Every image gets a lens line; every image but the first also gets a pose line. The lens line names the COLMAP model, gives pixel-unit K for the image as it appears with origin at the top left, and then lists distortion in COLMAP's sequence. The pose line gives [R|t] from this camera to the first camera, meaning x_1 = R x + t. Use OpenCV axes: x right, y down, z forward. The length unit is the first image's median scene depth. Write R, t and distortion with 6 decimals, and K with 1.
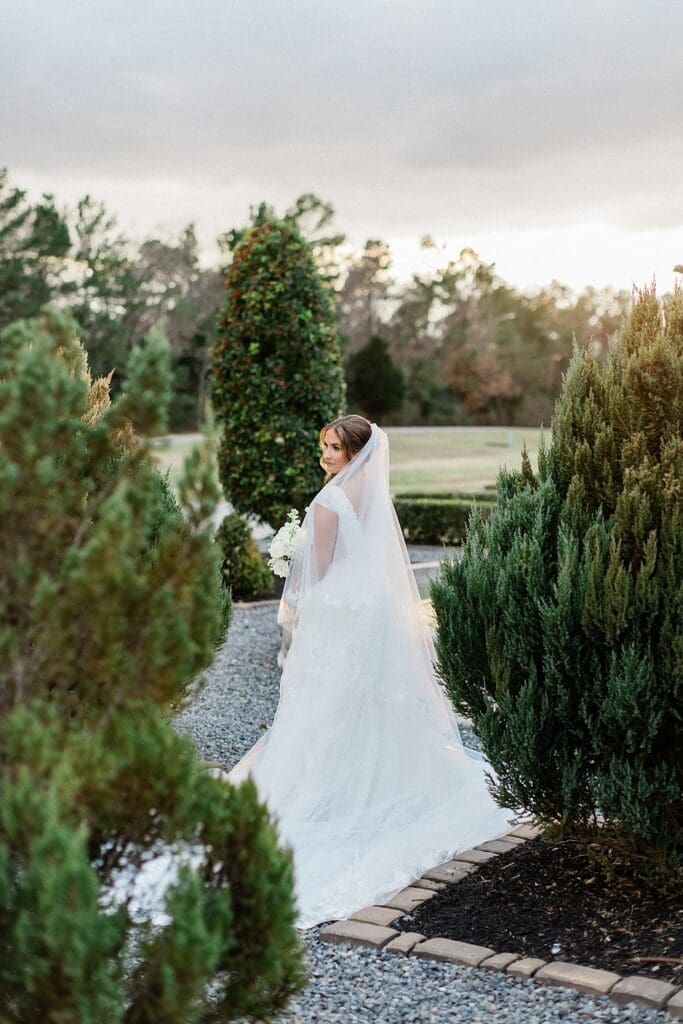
lens RADIAL K [[1461.4, 0, 341.5], [0, 1461.4, 512.0], [0, 0, 1]] dist [0.006619, 0.027699]
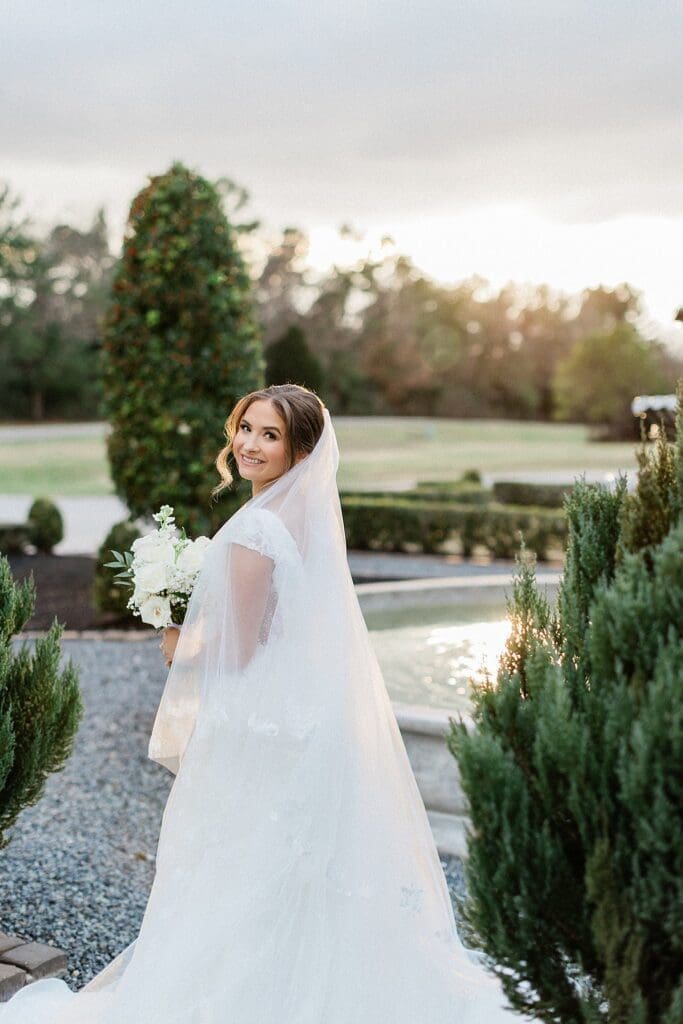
lens RADIAL K [[1461.4, 0, 341.5], [0, 1461.4, 512.0], [0, 0, 1]] dist [0.006619, 0.027699]
pose [[0.998338, 0.004110, 0.057484, -0.000696], [-0.004434, 0.999975, 0.005510, -0.007569], [-0.057460, -0.005755, 0.998331, 0.170376]]
